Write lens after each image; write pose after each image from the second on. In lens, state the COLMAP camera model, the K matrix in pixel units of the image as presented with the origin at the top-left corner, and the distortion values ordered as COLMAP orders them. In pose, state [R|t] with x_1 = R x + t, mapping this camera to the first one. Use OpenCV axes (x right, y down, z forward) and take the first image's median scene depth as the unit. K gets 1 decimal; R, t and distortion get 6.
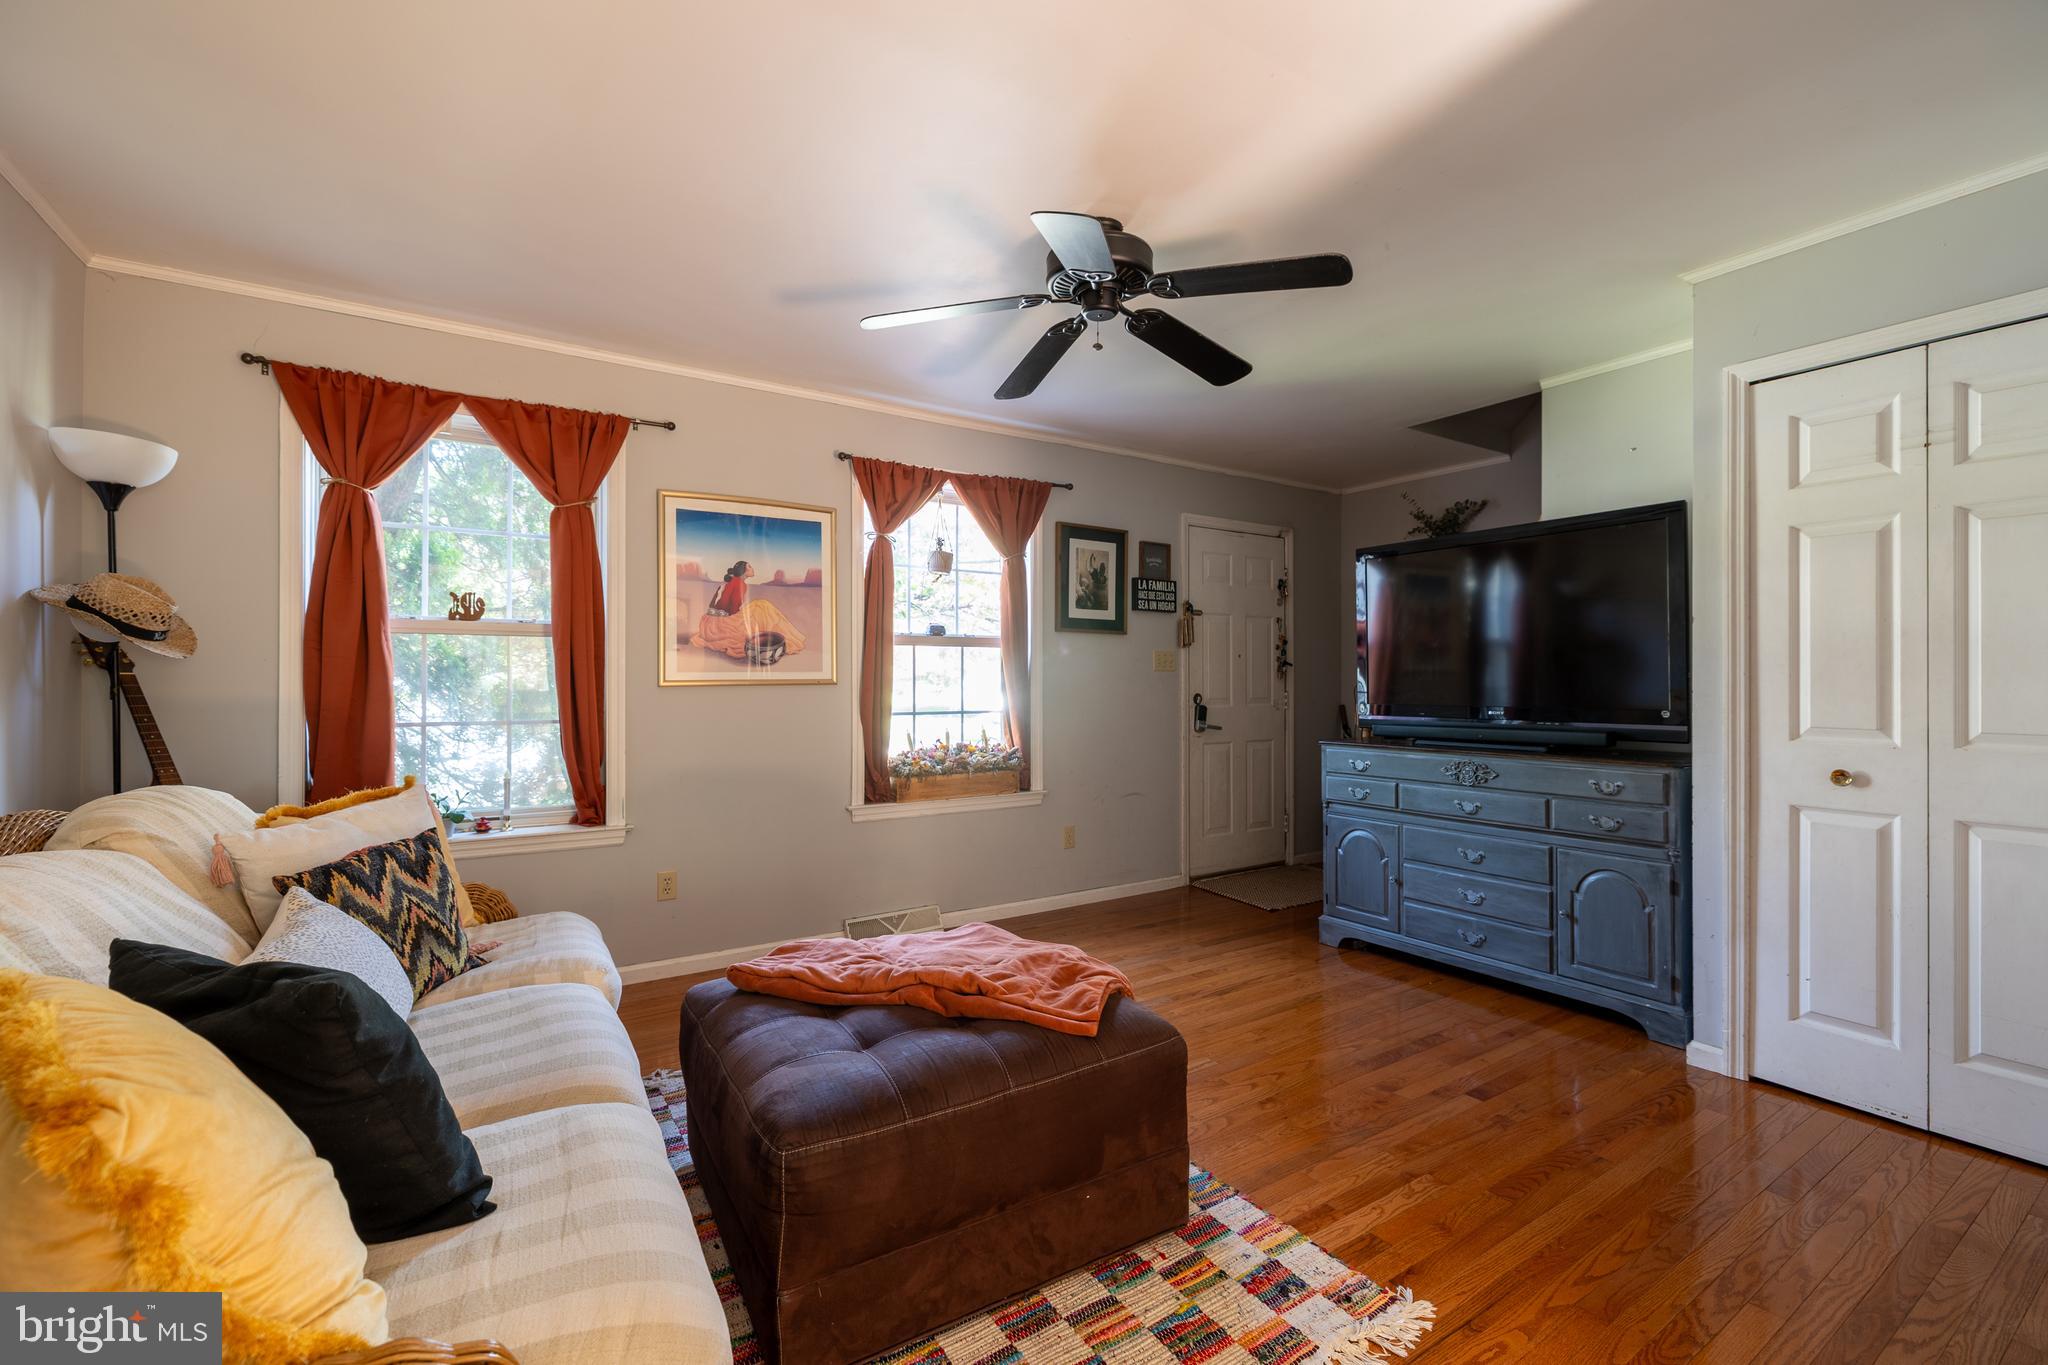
lens RADIAL K [[862.4, 0, 1021.8], [0, 862.4, 675.8], [0, 0, 1]] dist [0.000499, -0.000063]
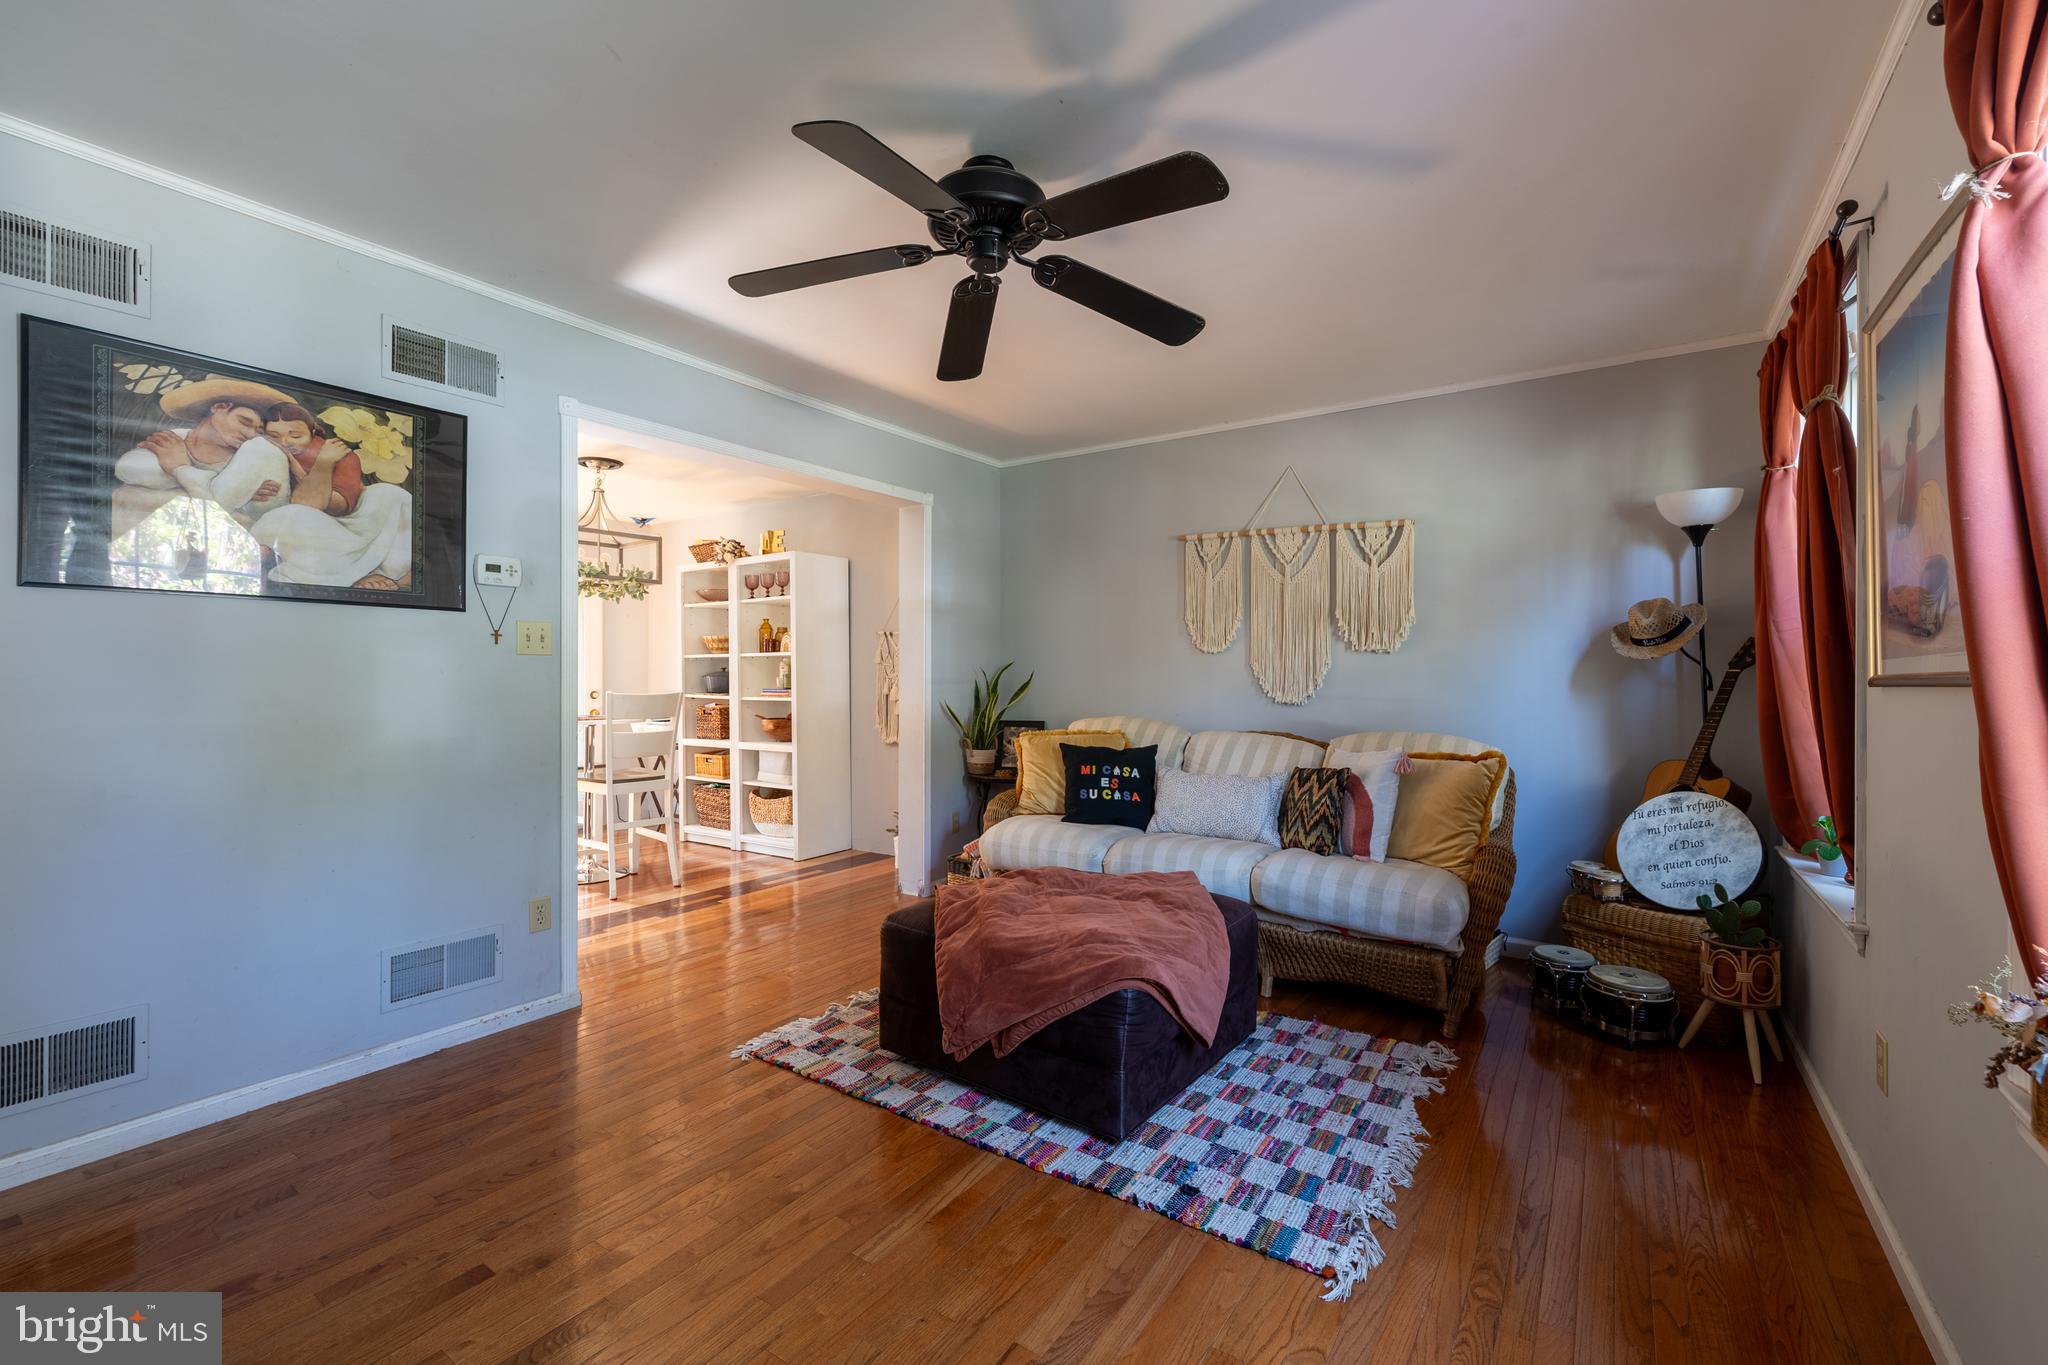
lens RADIAL K [[862.0, 0, 1026.0], [0, 862.0, 675.4], [0, 0, 1]] dist [0.000757, -0.000113]
pose [[-0.923194, -0.002879, -0.384323, 0.287371], [-0.002226, 0.999995, -0.002143, 0.005029], [0.384327, -0.001123, -0.923196, 1.333789]]
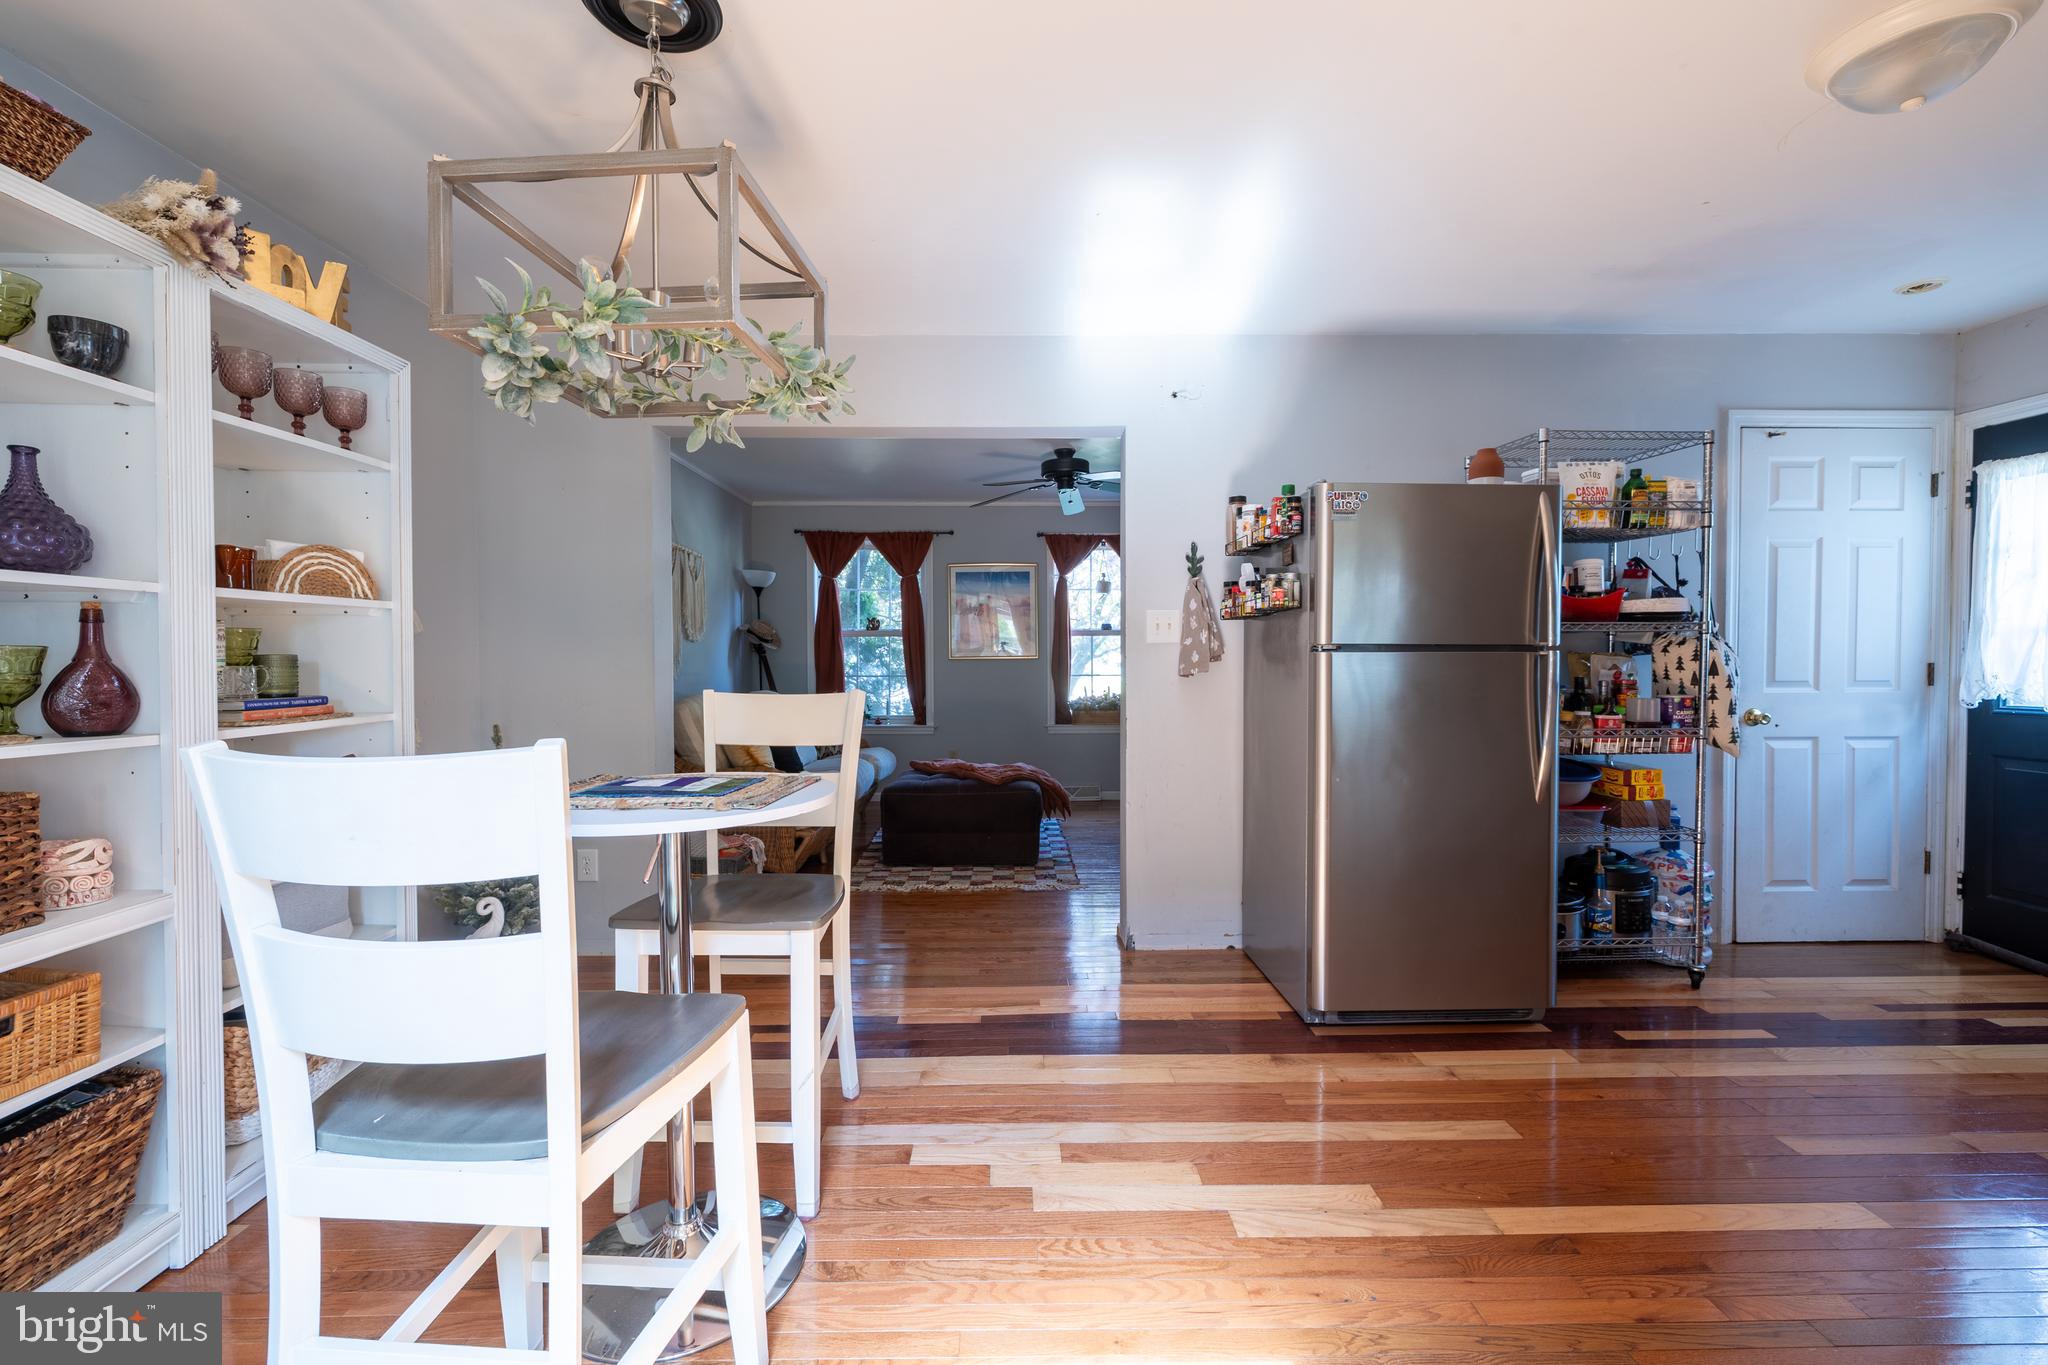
lens RADIAL K [[887.1, 0, 1019.6], [0, 887.1, 675.4], [0, 0, 1]] dist [0.000065, 0.000010]
pose [[0.845133, 0.008056, -0.534495, 0.871122], [0.006294, 0.999667, 0.025018, -0.002086], [0.534519, -0.024508, 0.844801, -0.713833]]
